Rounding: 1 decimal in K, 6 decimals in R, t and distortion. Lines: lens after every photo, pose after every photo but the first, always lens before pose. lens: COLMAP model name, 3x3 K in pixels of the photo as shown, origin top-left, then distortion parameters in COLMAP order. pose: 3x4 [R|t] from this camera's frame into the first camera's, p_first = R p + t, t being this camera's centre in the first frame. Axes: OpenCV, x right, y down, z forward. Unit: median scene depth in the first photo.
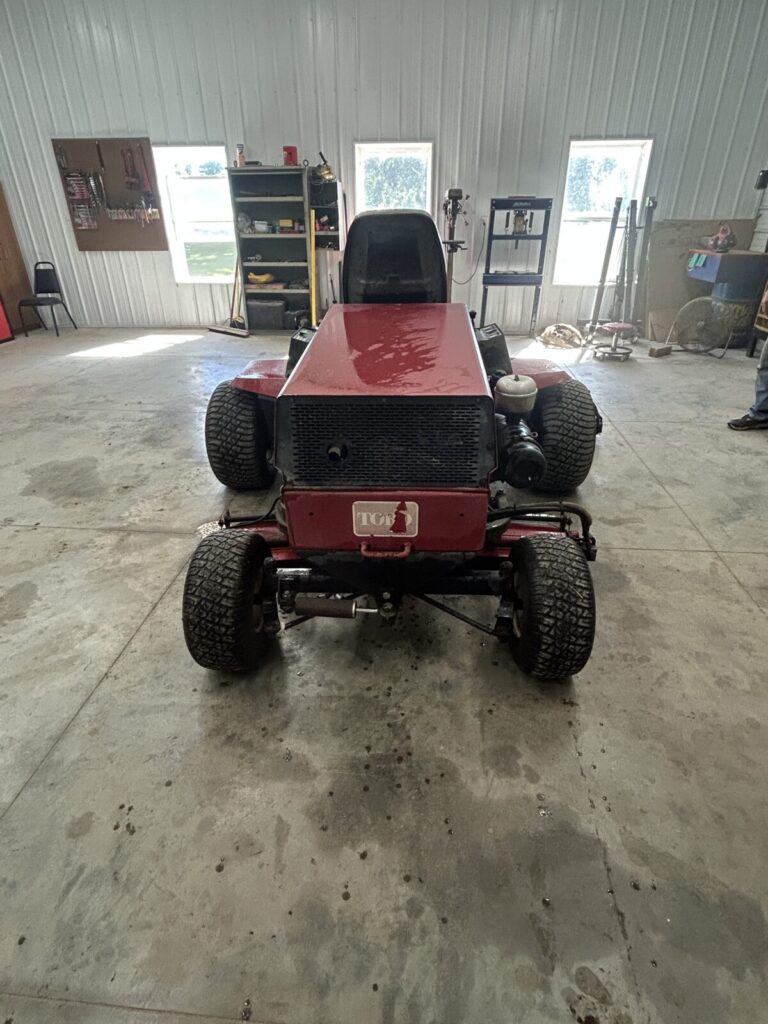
lens RADIAL K [[540.6, 0, 385.3], [0, 540.6, 513.4], [0, 0, 1]] dist [-0.005344, -0.000319]
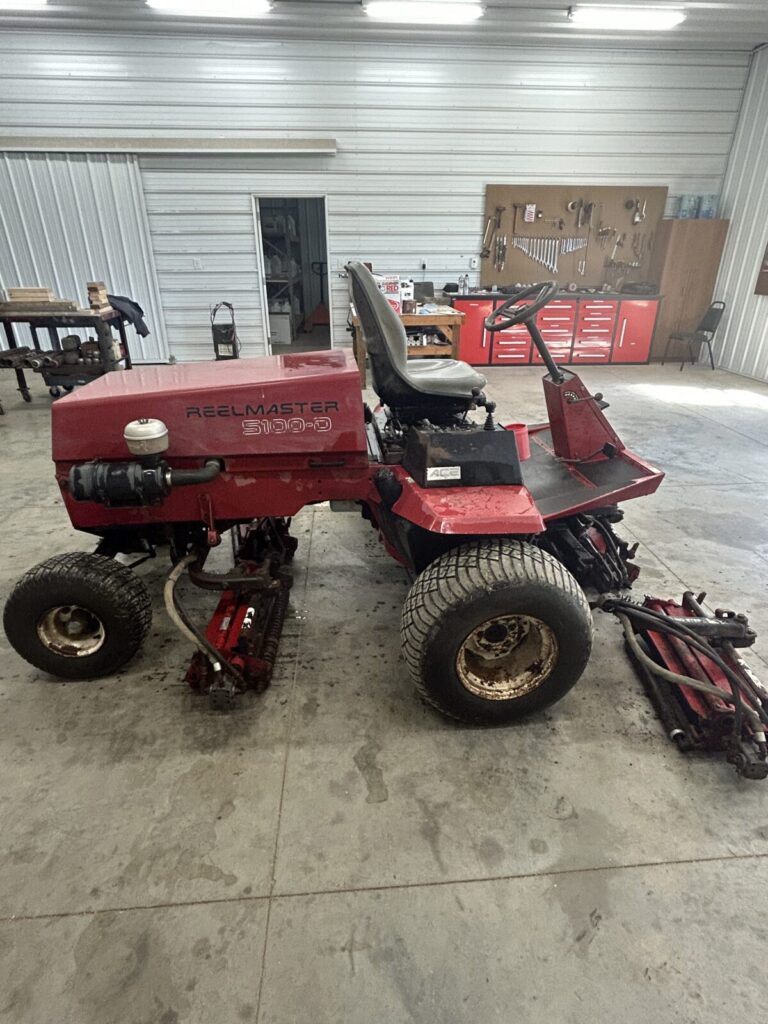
lens RADIAL K [[540.6, 0, 385.0], [0, 540.6, 506.9], [0, 0, 1]] dist [-0.005344, -0.000319]
pose [[0.177036, 0.425782, -0.887338, 0.725300], [-0.483490, 0.822916, 0.298407, -0.350971], [0.857261, 0.376190, 0.351546, 0.596448]]
